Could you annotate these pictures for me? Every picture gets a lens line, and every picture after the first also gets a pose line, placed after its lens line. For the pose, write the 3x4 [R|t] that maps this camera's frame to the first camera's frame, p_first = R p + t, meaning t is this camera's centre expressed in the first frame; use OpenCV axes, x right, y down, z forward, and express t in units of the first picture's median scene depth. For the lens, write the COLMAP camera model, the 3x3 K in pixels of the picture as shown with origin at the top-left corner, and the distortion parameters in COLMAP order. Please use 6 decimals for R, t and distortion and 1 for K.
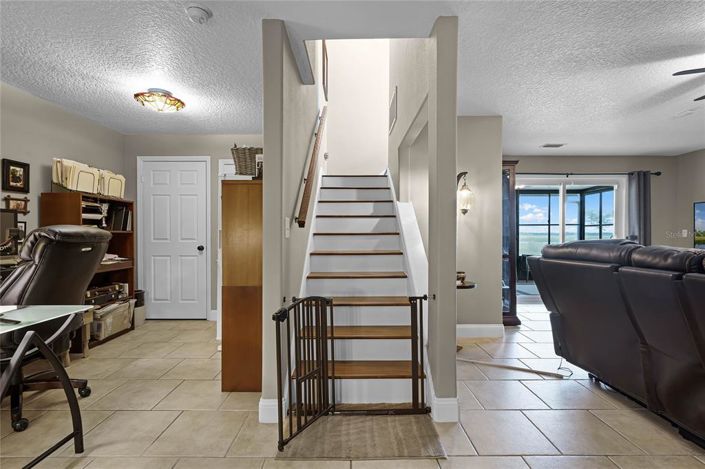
lens RADIAL K [[319.8, 0, 353.4], [0, 319.8, 239.5], [0, 0, 1]] dist [0.000180, -0.000035]
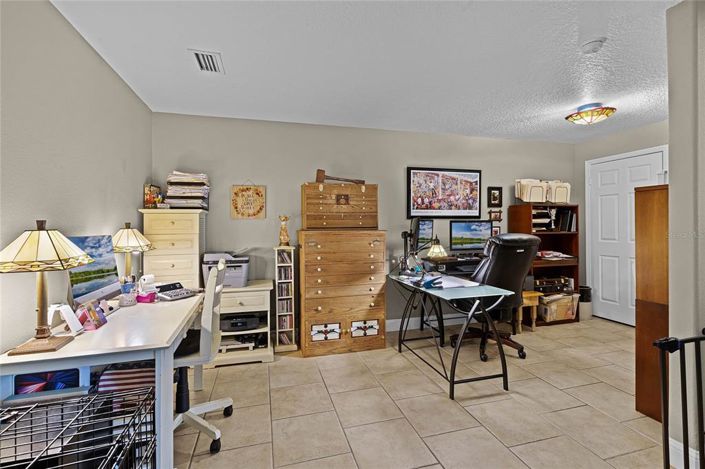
lens RADIAL K [[319.8, 0, 353.4], [0, 319.8, 239.5], [0, 0, 1]] dist [0.000180, -0.000035]
pose [[0.273998, 0.036067, -0.961054, 0.192536], [-0.008742, 0.999349, 0.035011, -0.040105], [0.961690, -0.001191, 0.274135, -0.044215]]
